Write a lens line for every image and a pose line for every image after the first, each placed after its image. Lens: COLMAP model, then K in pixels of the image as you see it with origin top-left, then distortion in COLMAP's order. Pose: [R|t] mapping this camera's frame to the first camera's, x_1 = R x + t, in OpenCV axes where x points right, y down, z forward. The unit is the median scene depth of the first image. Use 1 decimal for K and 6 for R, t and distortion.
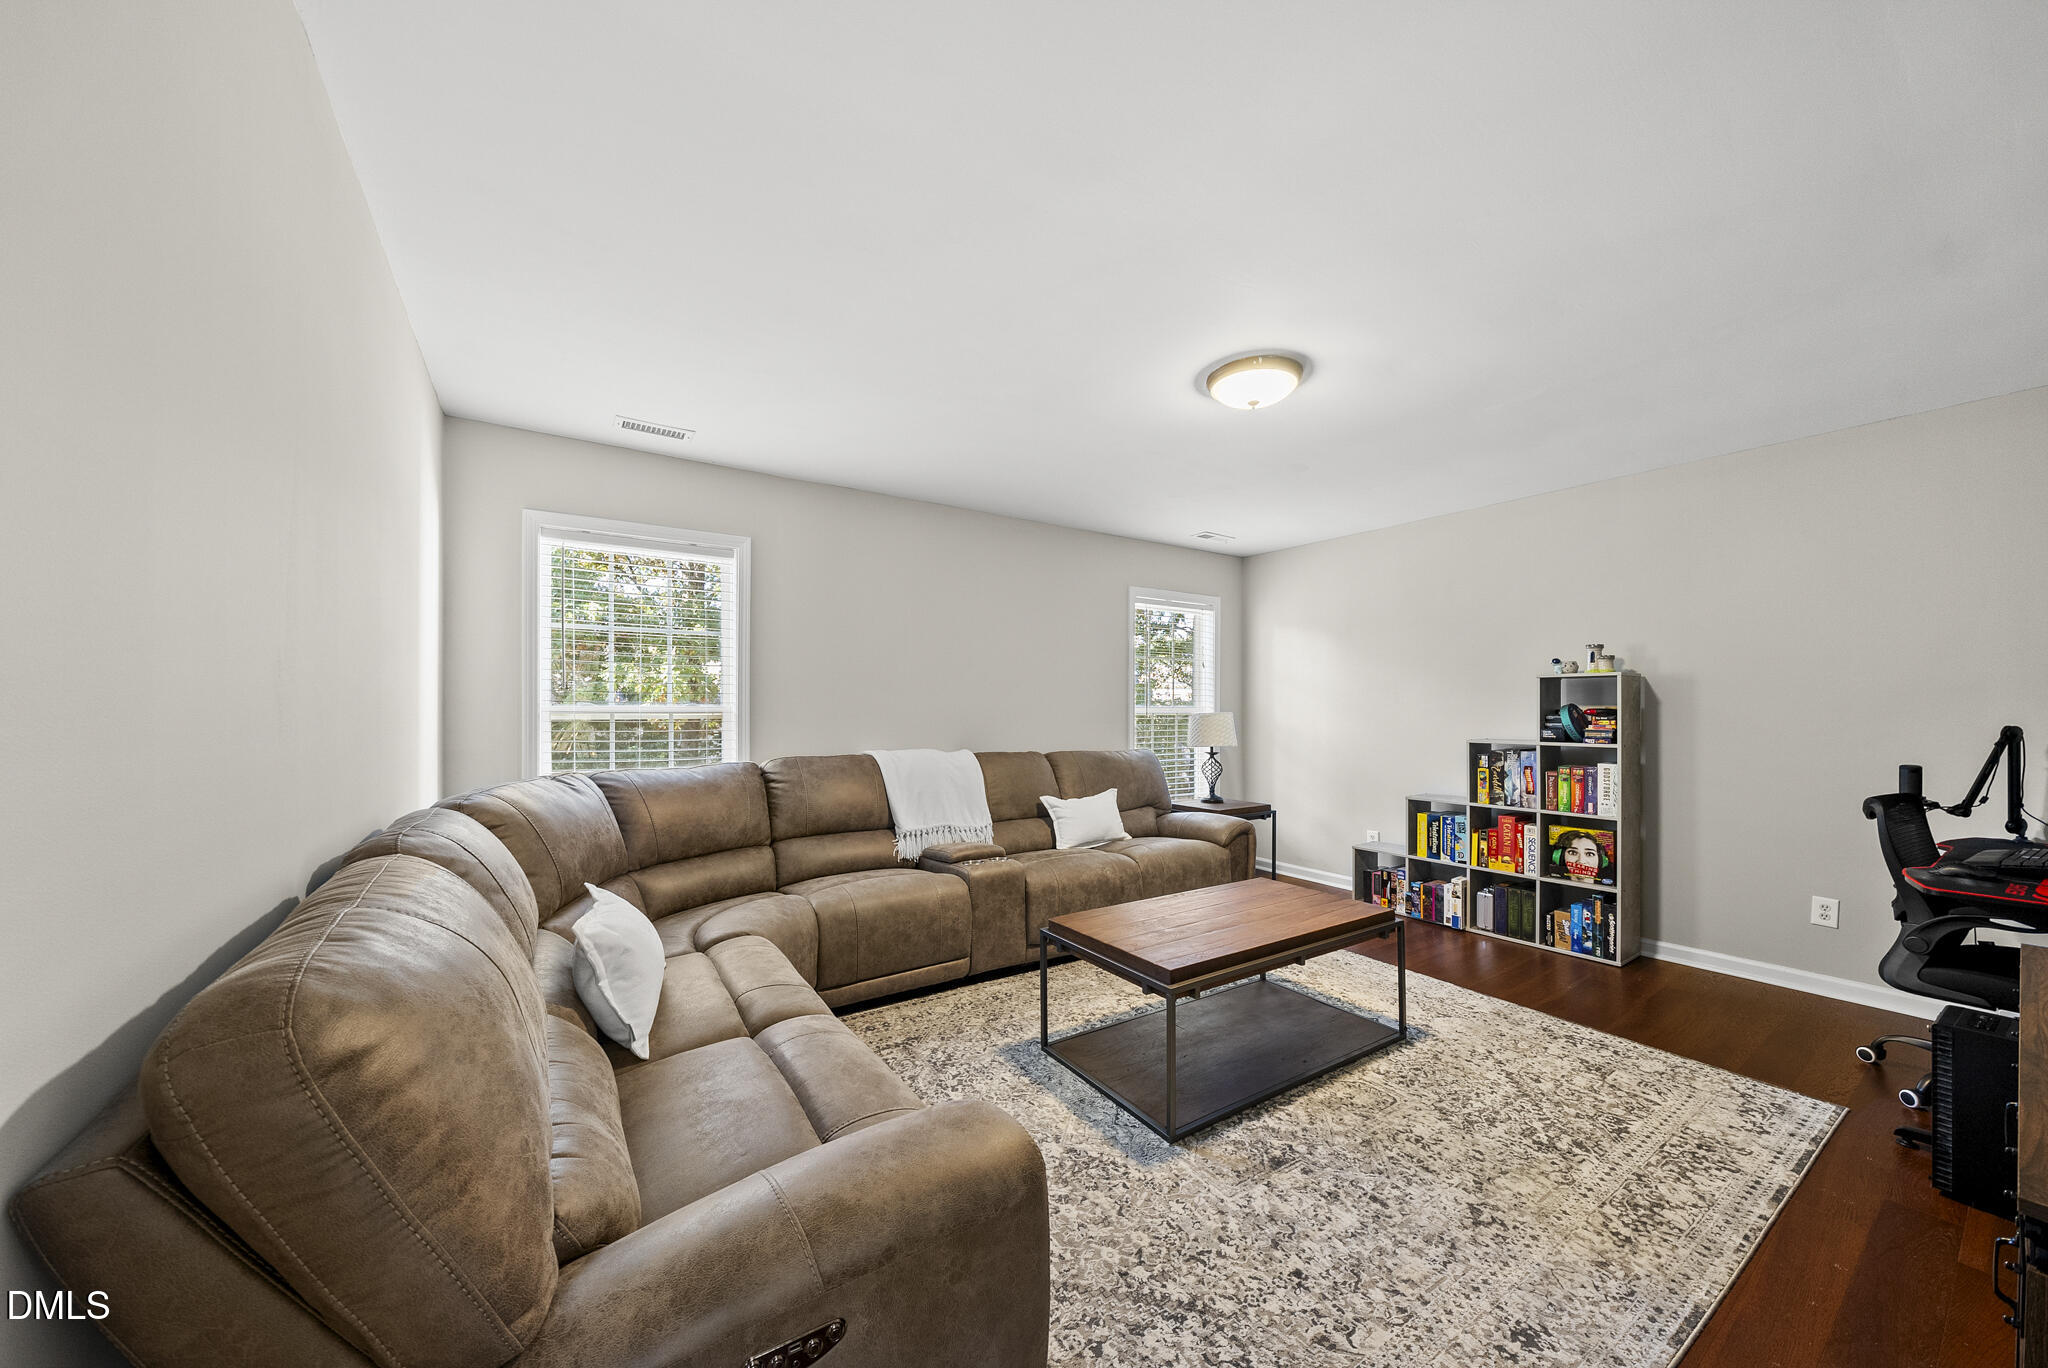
lens RADIAL K [[700.5, 0, 1023.3], [0, 700.5, 704.9], [0, 0, 1]] dist [-0.008543, 0.000383]
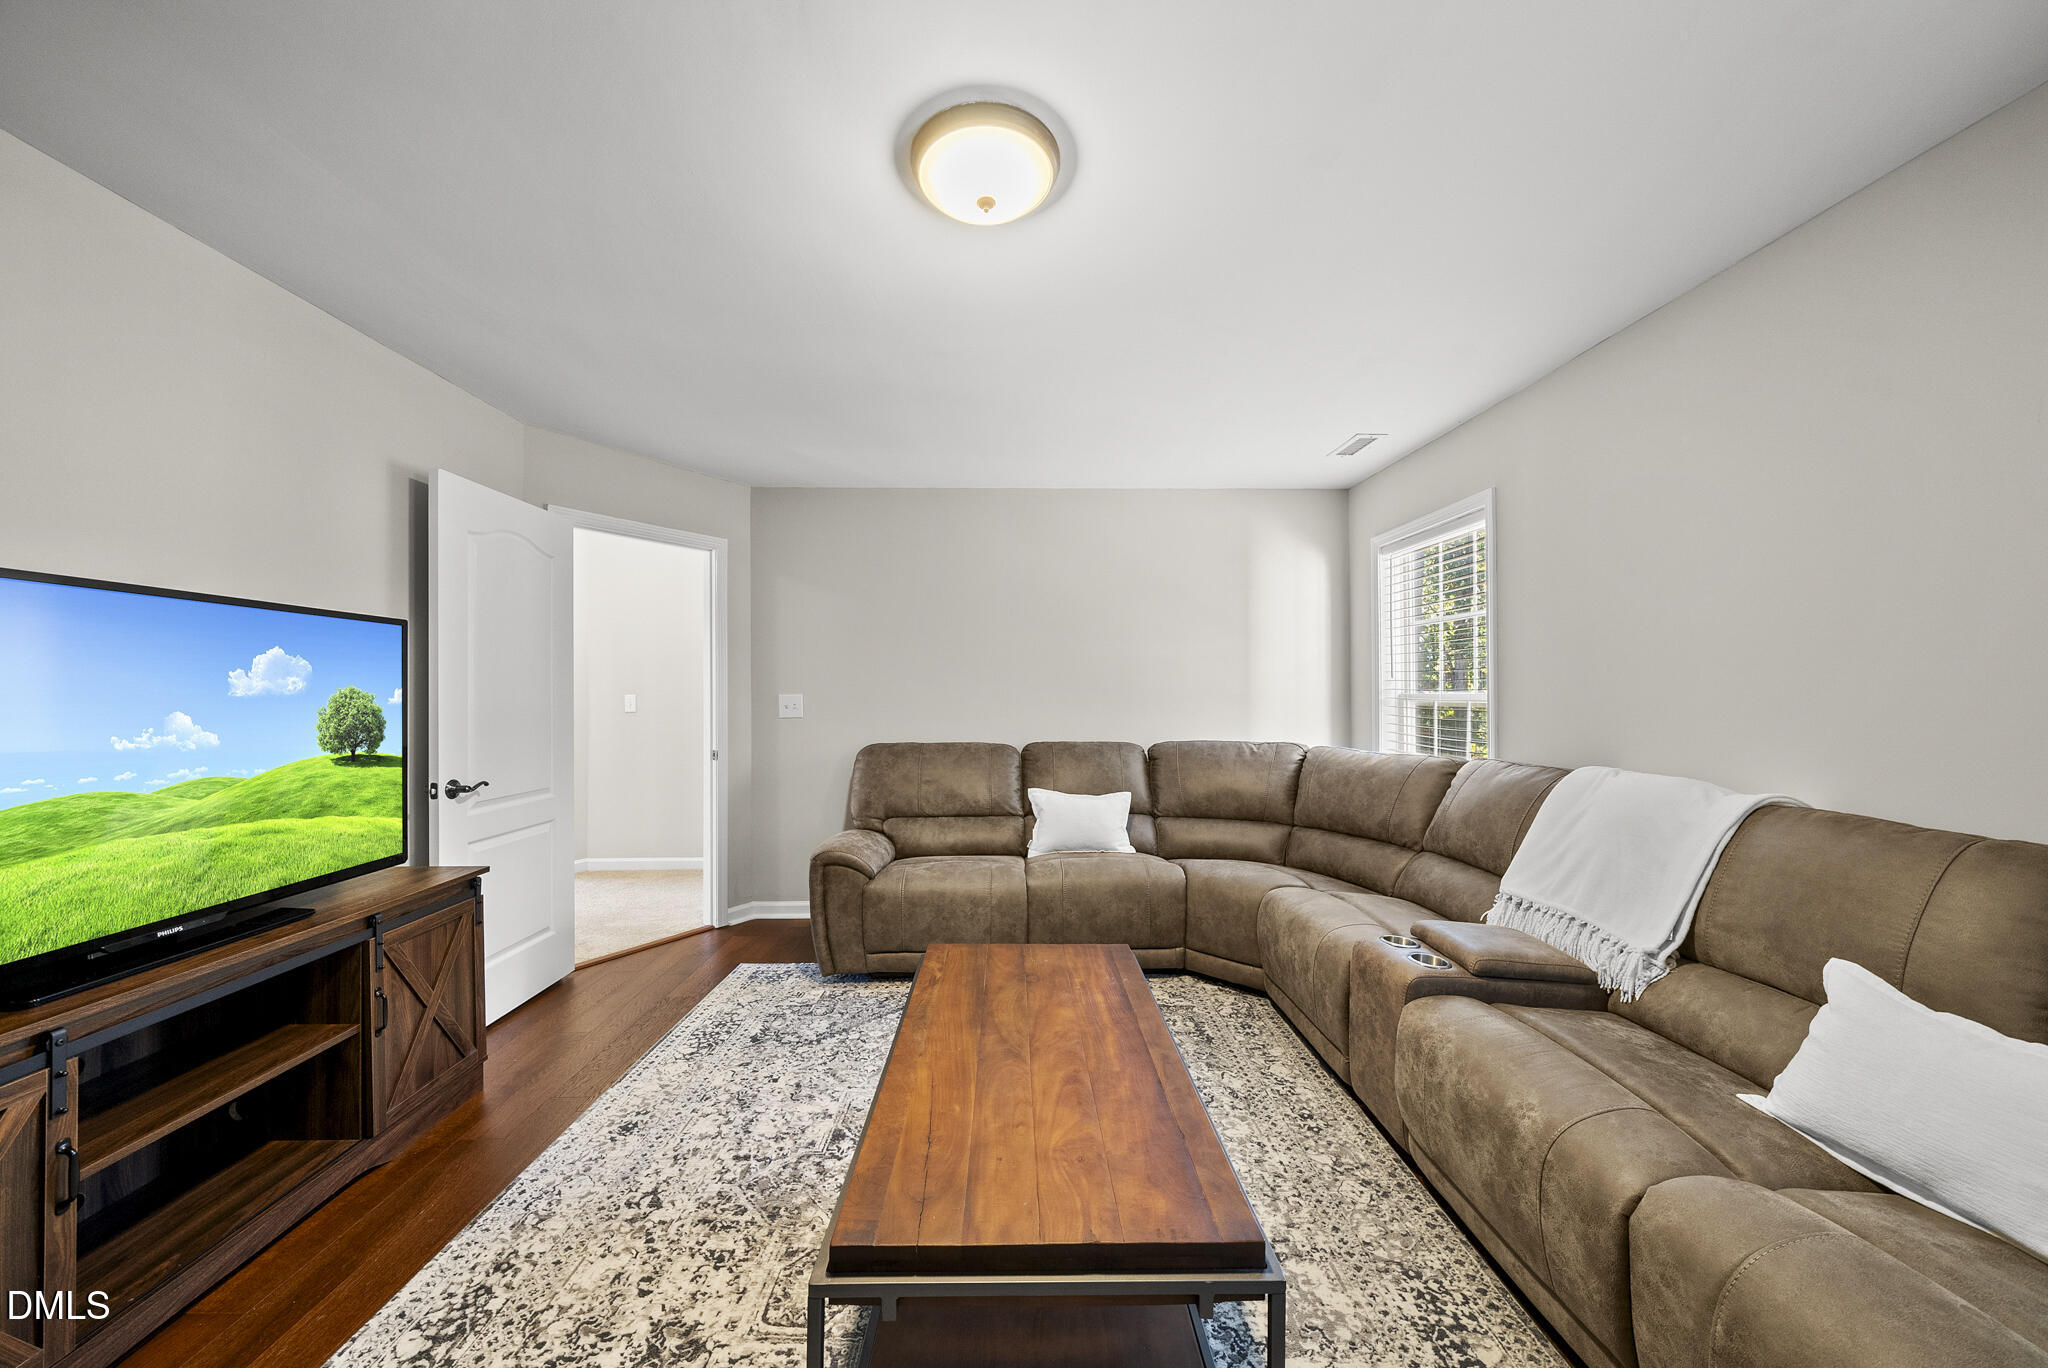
lens RADIAL K [[700.5, 0, 1021.1], [0, 700.5, 689.2], [0, 0, 1]] dist [-0.008543, 0.000383]
pose [[-0.530422, -0.005009, -0.847719, 1.242581], [0.008683, 0.999898, -0.011342, 0.004611], [0.847689, -0.013377, -0.530325, 2.017771]]
